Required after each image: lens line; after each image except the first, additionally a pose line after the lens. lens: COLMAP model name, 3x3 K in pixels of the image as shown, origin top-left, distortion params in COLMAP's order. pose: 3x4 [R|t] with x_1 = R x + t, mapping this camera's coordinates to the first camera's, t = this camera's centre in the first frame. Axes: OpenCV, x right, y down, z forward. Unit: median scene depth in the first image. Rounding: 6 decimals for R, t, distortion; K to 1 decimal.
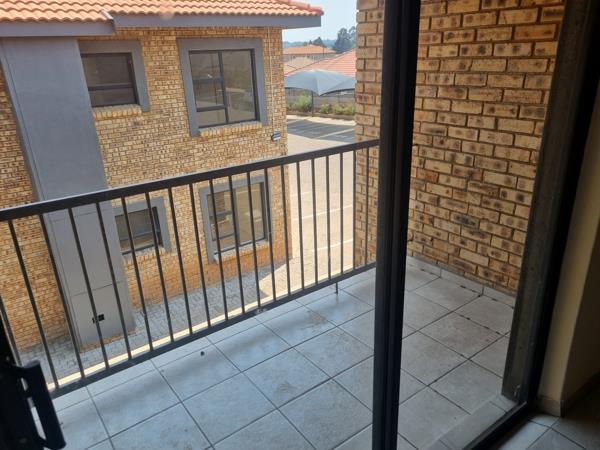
lens RADIAL K [[450.9, 0, 298.6], [0, 450.9, 227.3], [0, 0, 1]] dist [0.041162, 0.002474]
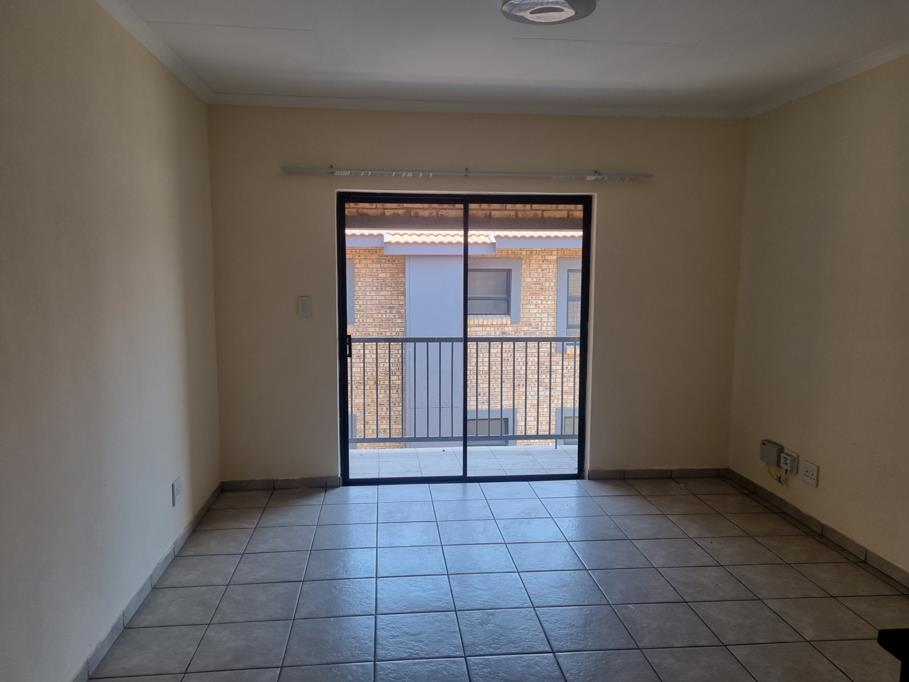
lens RADIAL K [[683.2, 0, 454.1], [0, 683.2, 340.2], [0, 0, 1]] dist [0.041162, 0.002474]
pose [[0.863876, 0.092816, -0.495079, 0.305274], [-0.218277, 0.954777, -0.201879, 0.121468], [0.453952, 0.282463, 0.845069, -0.346562]]
